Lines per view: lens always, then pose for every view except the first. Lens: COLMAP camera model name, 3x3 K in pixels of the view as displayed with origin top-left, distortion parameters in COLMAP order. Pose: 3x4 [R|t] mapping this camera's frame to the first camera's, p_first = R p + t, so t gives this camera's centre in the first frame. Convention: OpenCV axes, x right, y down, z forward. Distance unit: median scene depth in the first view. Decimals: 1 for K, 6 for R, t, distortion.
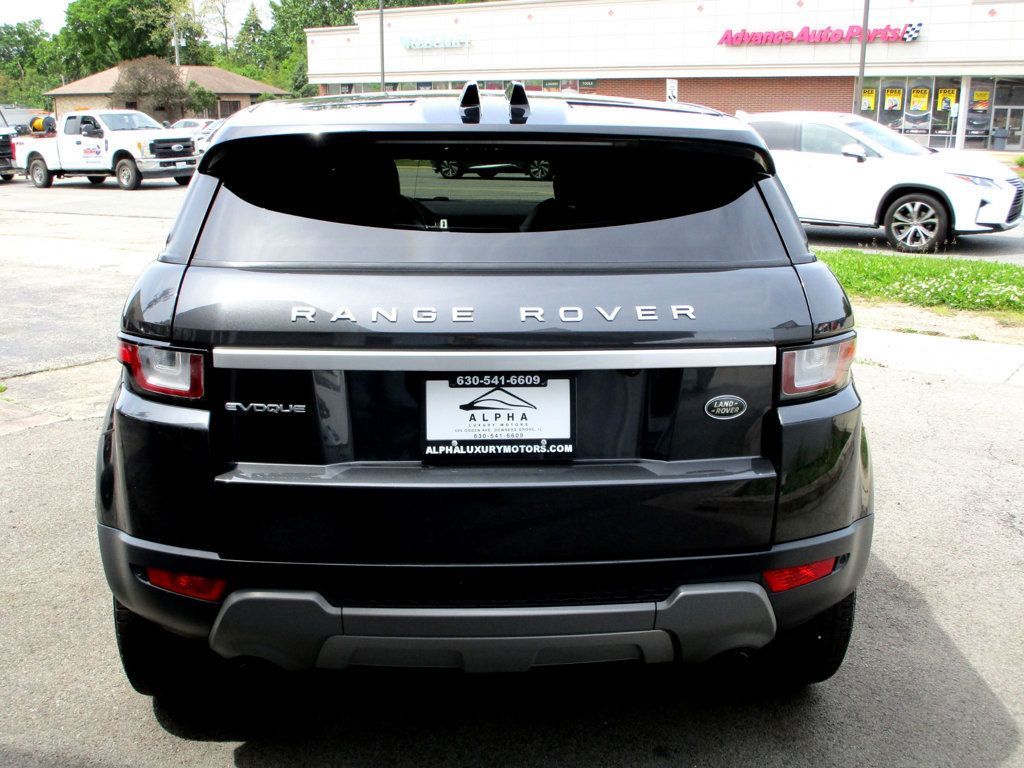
lens RADIAL K [[1075.2, 0, 510.0], [0, 1075.2, 395.2], [0, 0, 1]] dist [-0.052893, 0.000000]
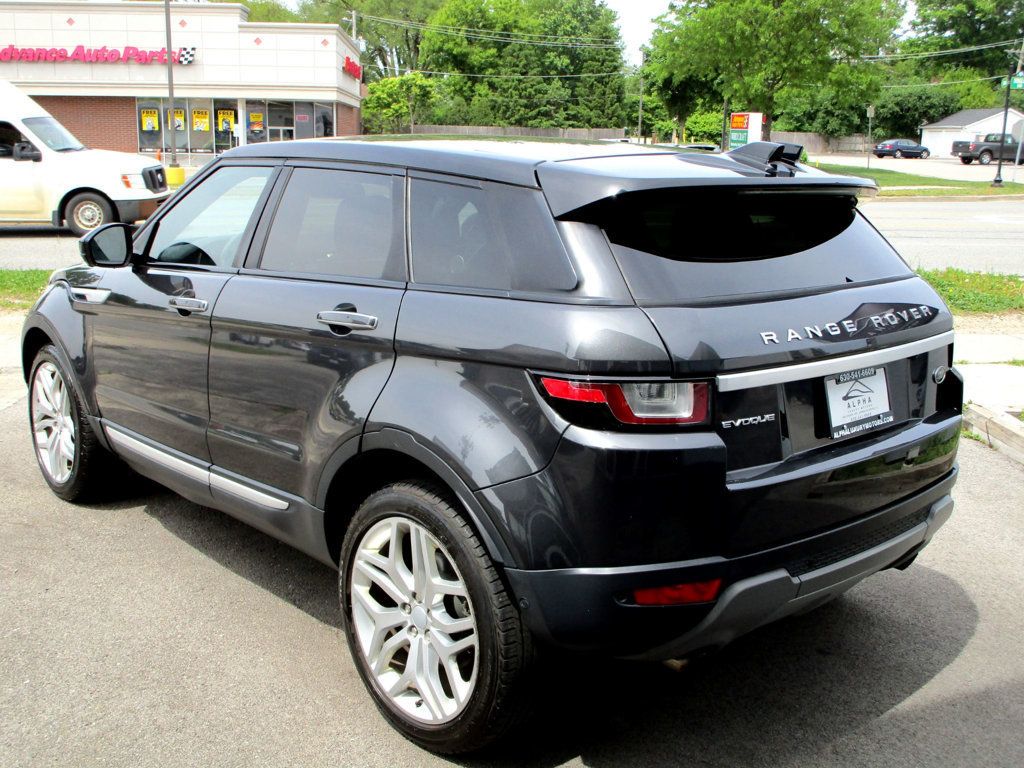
lens RADIAL K [[1075.2, 0, 510.3], [0, 1075.2, 382.5], [0, 0, 1]] dist [-0.052893, 0.000000]
pose [[0.779979, -0.123107, 0.613577, -0.084330], [0.139966, 0.989940, 0.020695, -0.006678], [-0.609952, 0.069739, 0.789363, 0.017218]]
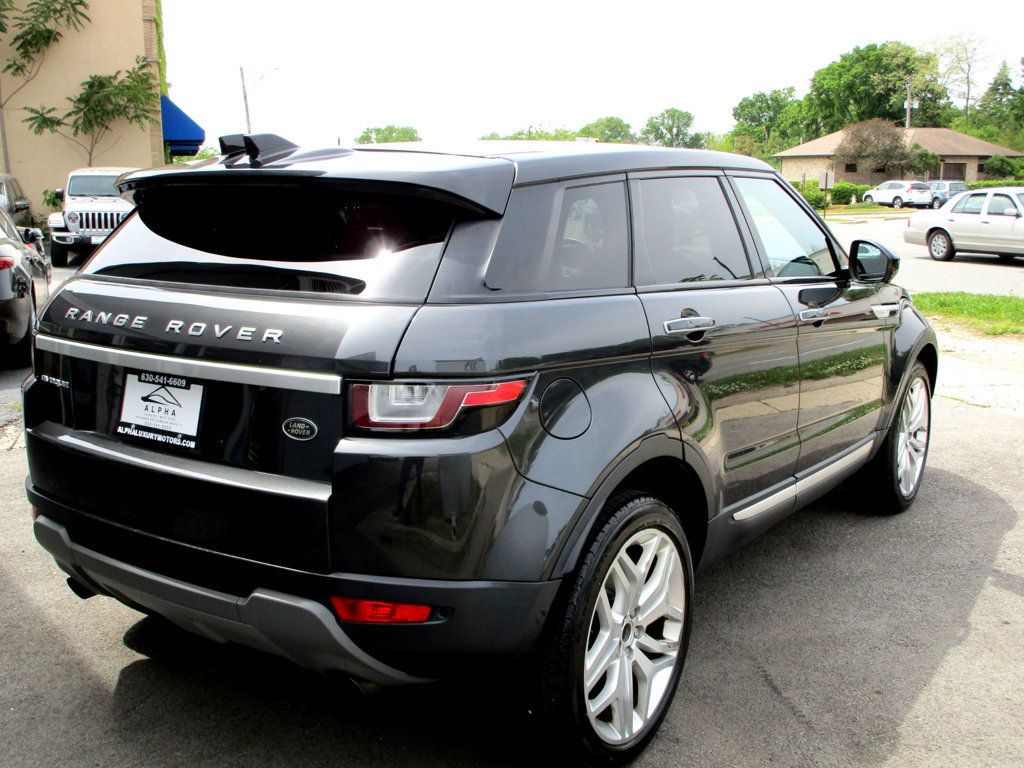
lens RADIAL K [[1075.2, 0, 510.6], [0, 1075.2, 382.8], [0, 0, 1]] dist [-0.052893, 0.000000]
pose [[0.793187, 0.107306, -0.599450, 0.075218], [-0.146934, 0.988994, -0.017384, -0.003475], [0.590987, 0.101868, 0.800223, 0.020262]]
